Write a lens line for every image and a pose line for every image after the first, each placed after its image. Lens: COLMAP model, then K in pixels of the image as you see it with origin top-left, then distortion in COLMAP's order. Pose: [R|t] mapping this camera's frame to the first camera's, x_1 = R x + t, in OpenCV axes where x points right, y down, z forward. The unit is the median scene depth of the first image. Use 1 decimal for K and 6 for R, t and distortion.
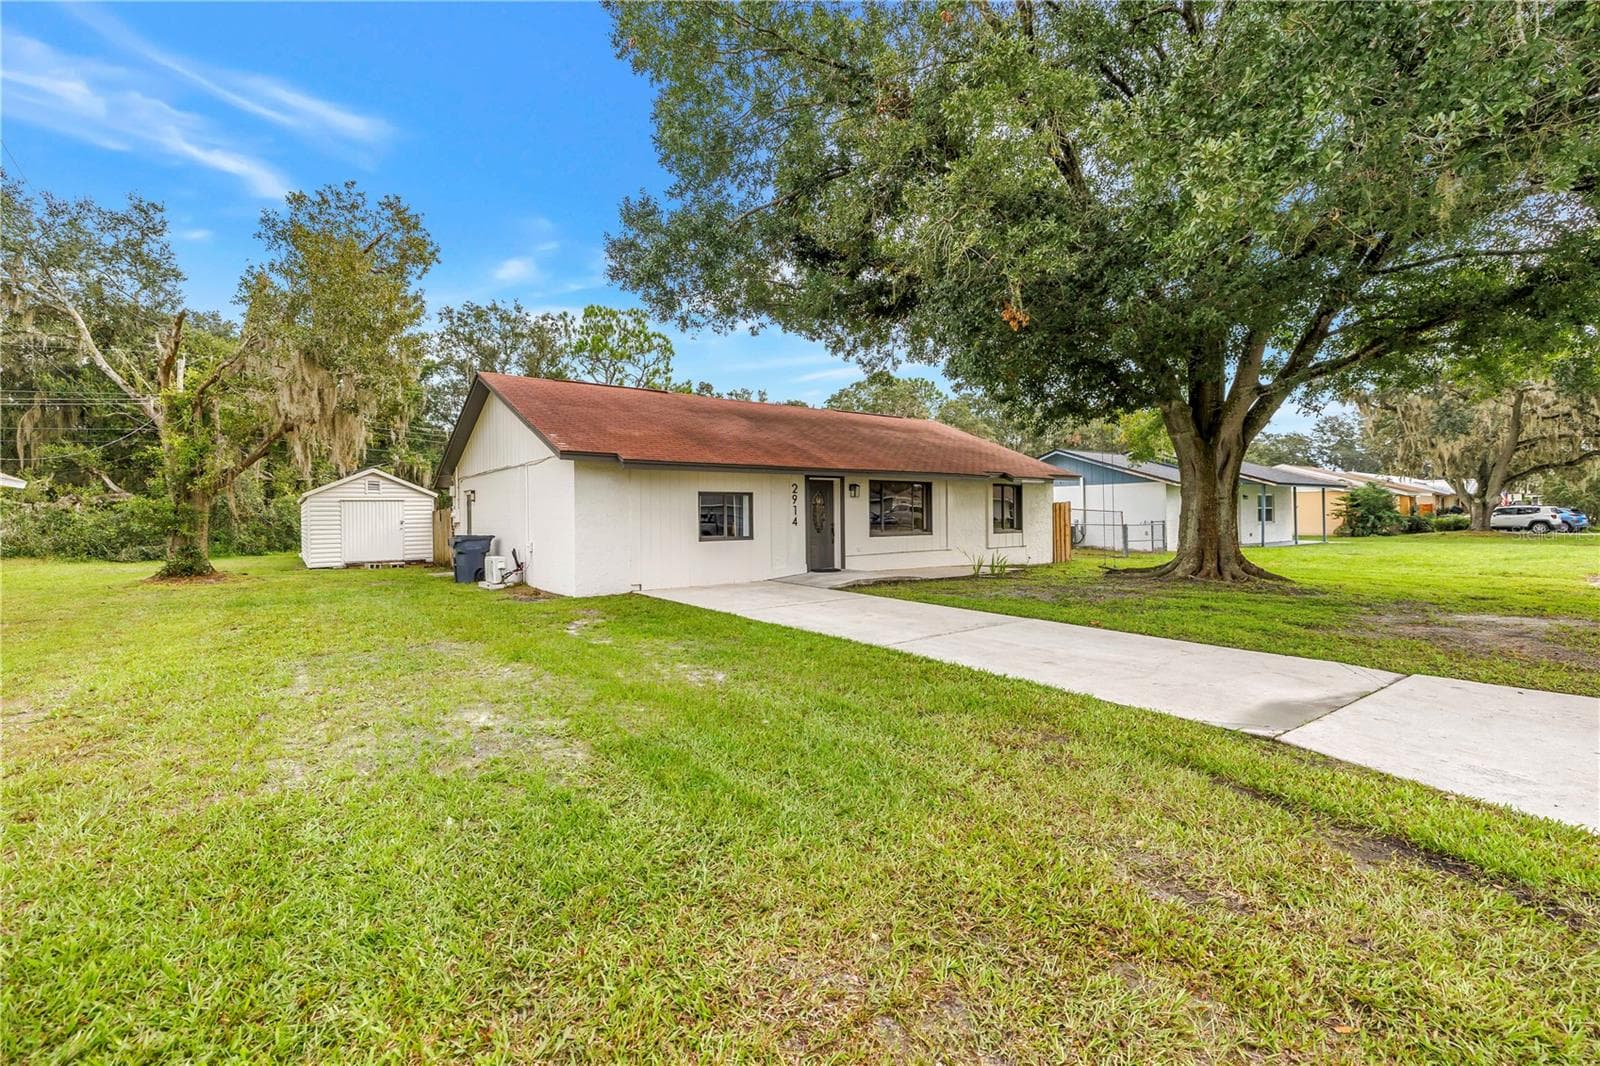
lens RADIAL K [[674.9, 0, 795.3], [0, 674.9, 528.0], [0, 0, 1]] dist [0.000878, -0.000022]
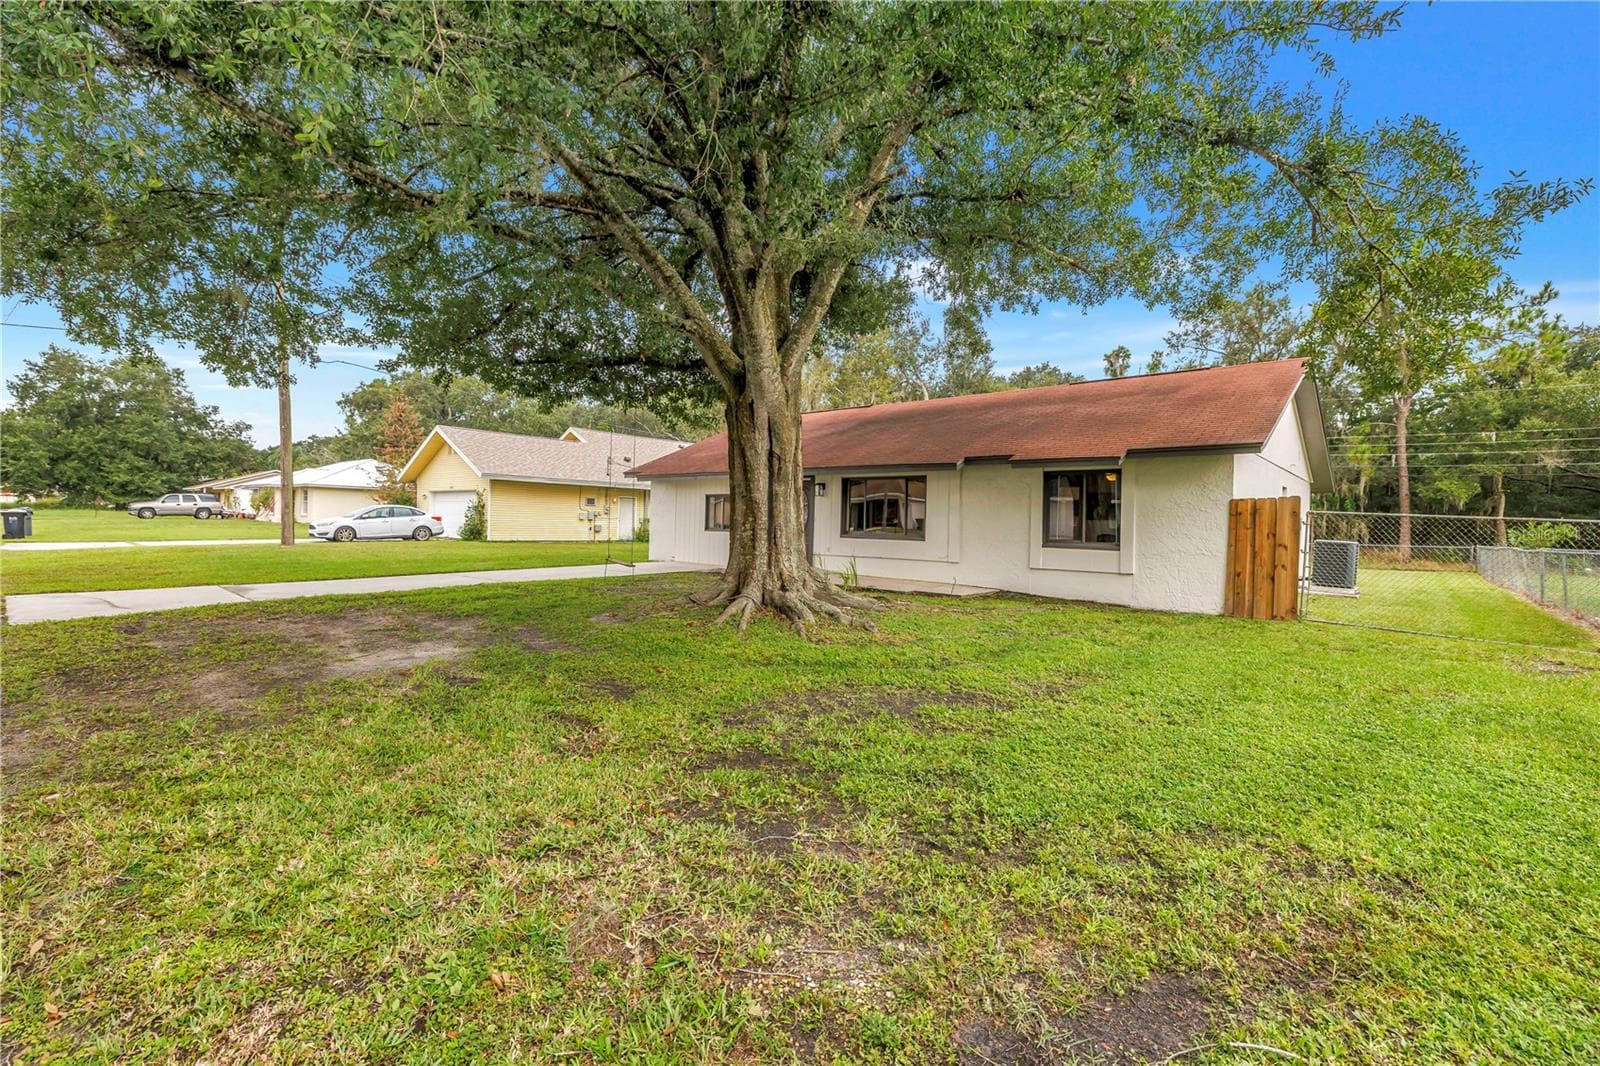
lens RADIAL K [[698.5, 0, 801.0], [0, 698.5, 519.8], [0, 0, 1]] dist [-0.001380, 0.000624]
pose [[0.216428, 0.008288, -0.976263, 0.914861], [-0.043377, 0.999058, -0.001135, -0.006957], [0.975334, 0.042593, 0.216584, 0.625799]]
